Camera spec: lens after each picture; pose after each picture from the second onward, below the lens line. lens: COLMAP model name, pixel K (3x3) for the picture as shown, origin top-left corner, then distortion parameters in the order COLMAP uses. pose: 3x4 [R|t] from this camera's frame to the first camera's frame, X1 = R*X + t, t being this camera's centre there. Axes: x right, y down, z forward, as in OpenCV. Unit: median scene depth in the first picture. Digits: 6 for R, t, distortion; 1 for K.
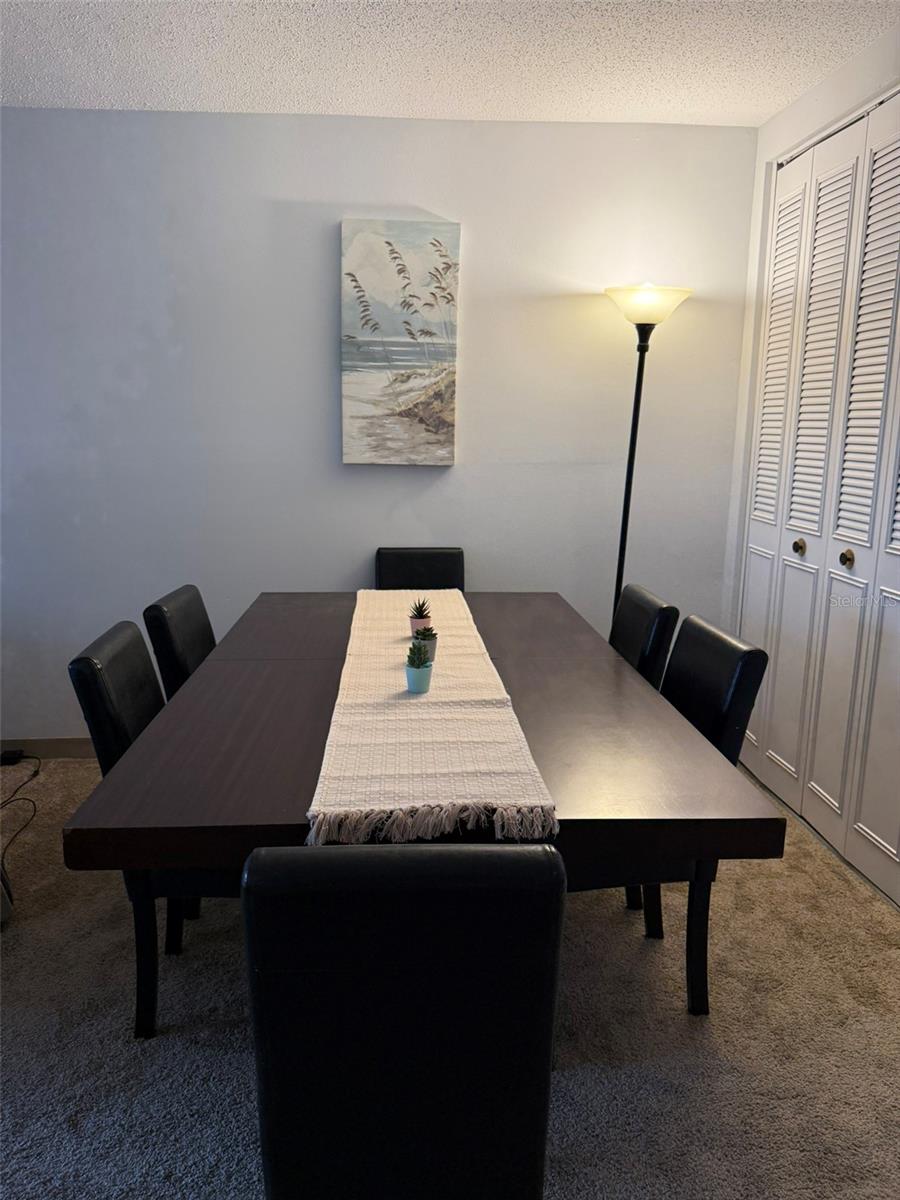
lens RADIAL K [[853.9, 0, 443.1], [0, 853.9, 615.7], [0, 0, 1]] dist [0.043144, -0.062105]
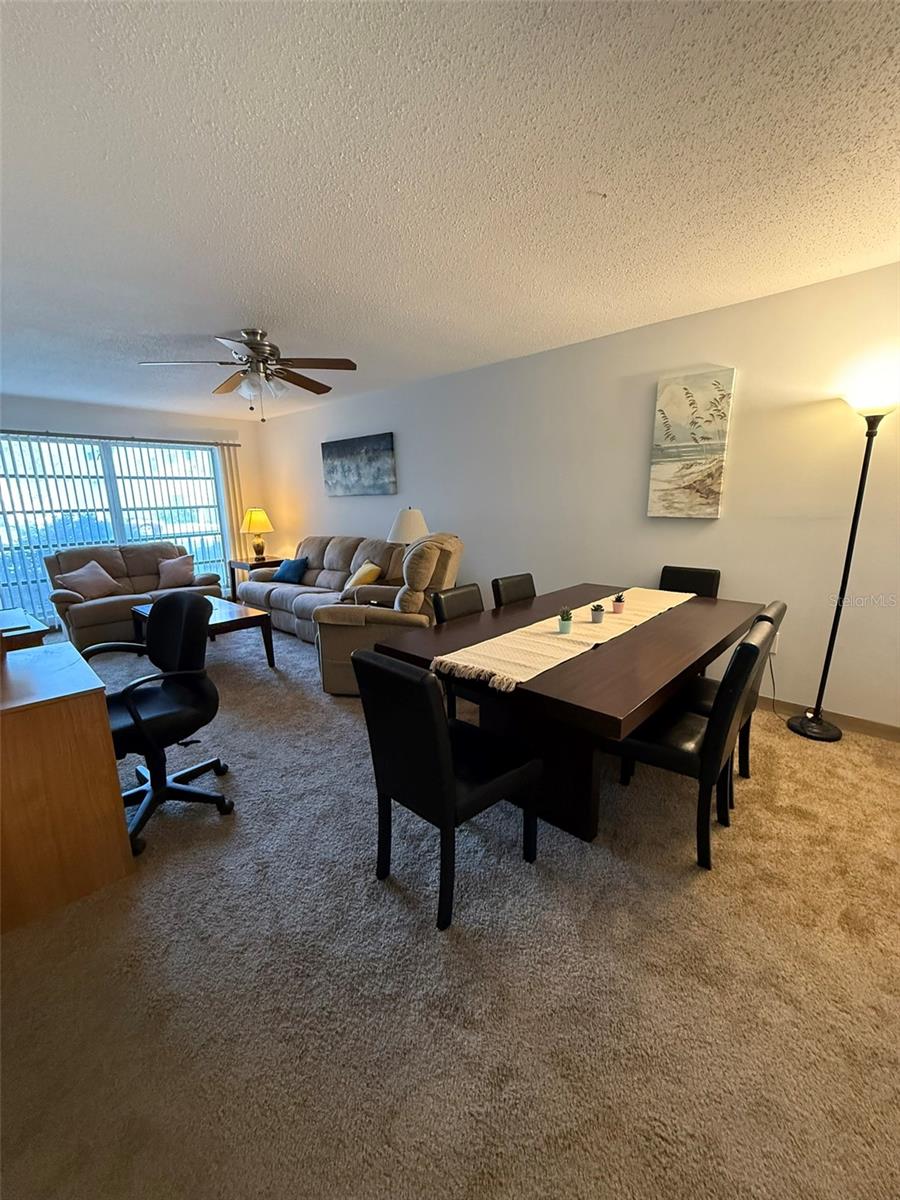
lens RADIAL K [[481.1, 0, 440.5], [0, 481.1, 598.6], [0, 0, 1]] dist [-0.001693, 0.000022]
pose [[0.686570, 0.132781, -0.714837, 0.336271], [-0.130504, 0.989721, 0.058498, -0.010954], [0.715256, 0.053126, 0.696840, 0.003127]]
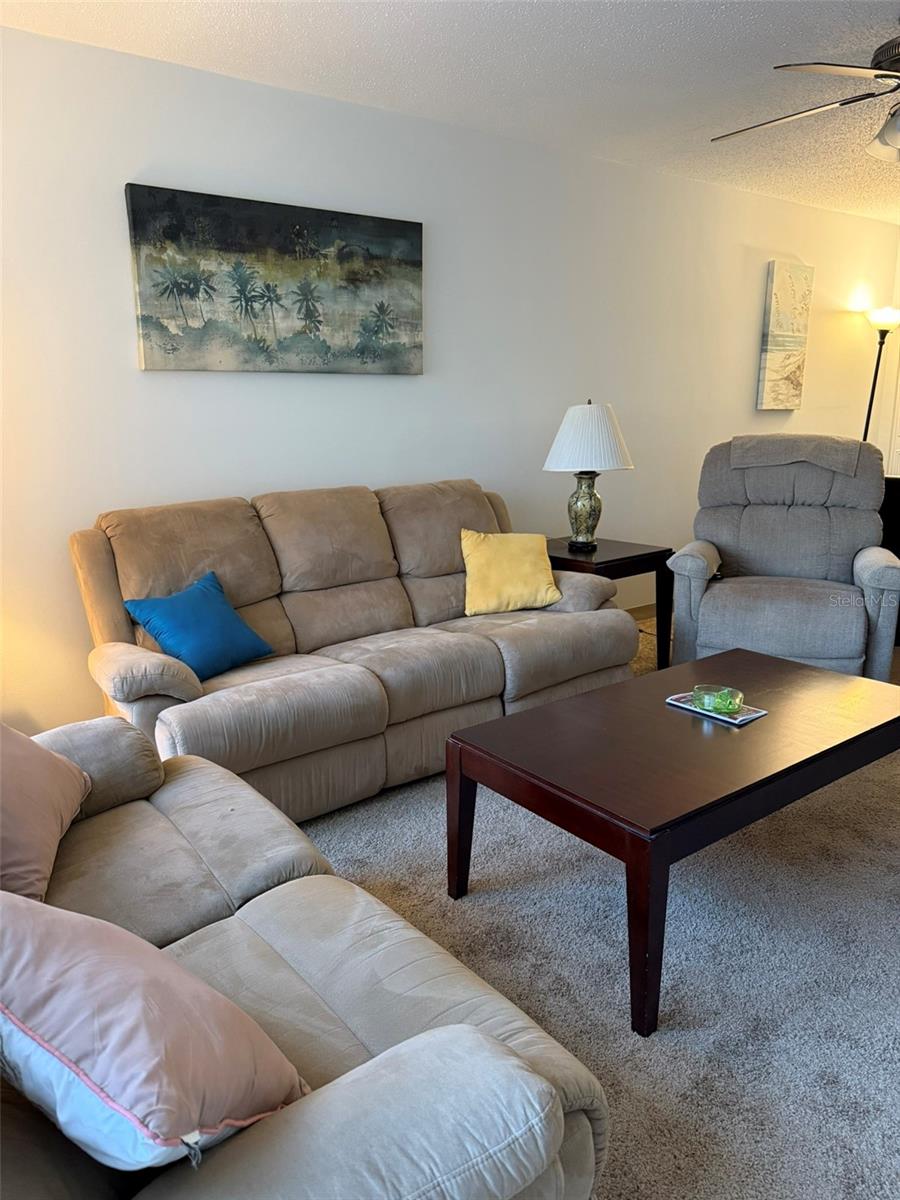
lens RADIAL K [[853.9, 0, 458.2], [0, 853.9, 599.4], [0, 0, 1]] dist [0.043144, -0.062105]
pose [[0.829018, -0.140967, 0.541163, -1.569207], [0.135071, 0.989531, 0.050844, 0.017348], [-0.542665, 0.030945, 0.839379, -0.038331]]
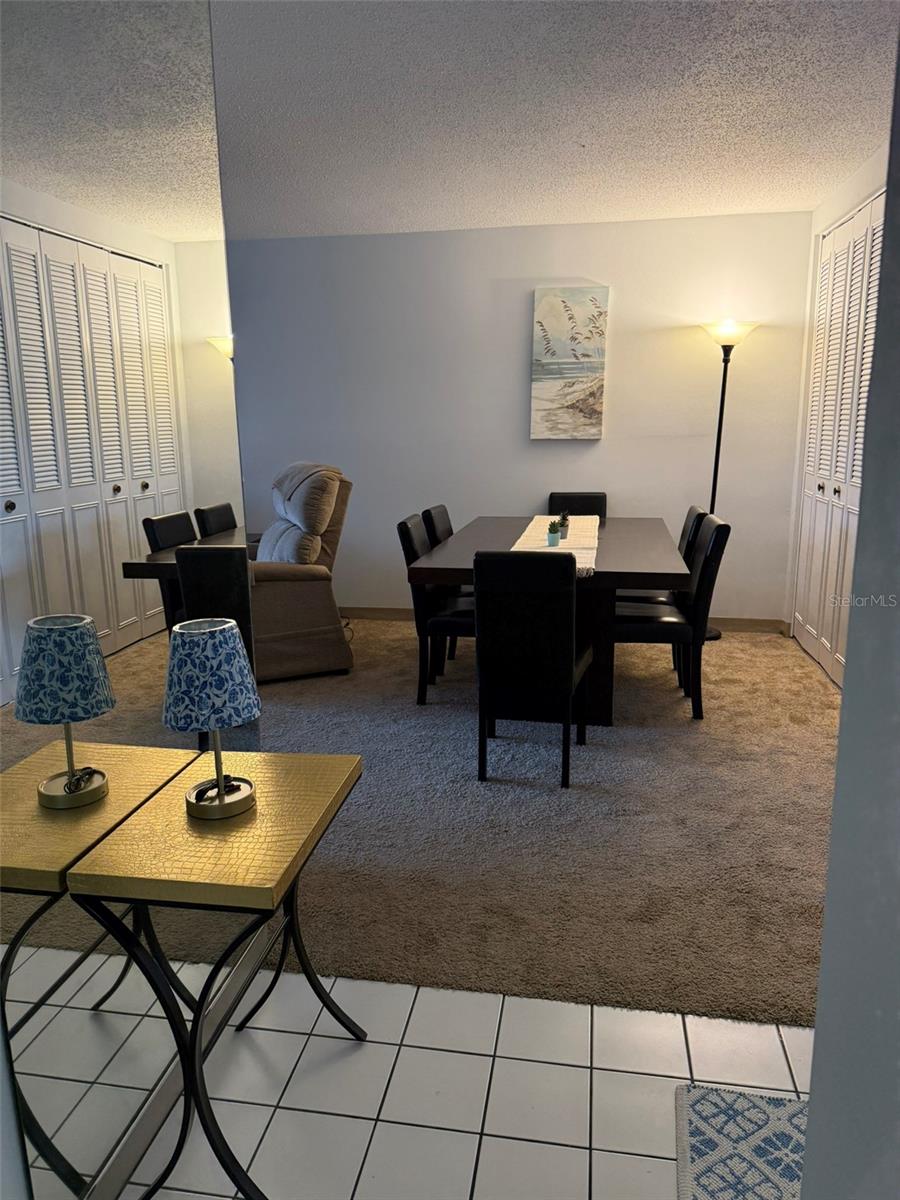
lens RADIAL K [[853.9, 0, 427.8], [0, 853.9, 621.6], [0, 0, 1]] dist [0.043144, -0.062105]
pose [[0.967127, 0.038288, -0.251397, 0.117797], [-0.033745, 0.999180, 0.022359, 0.140716], [0.252047, -0.013140, 0.967626, -0.631585]]
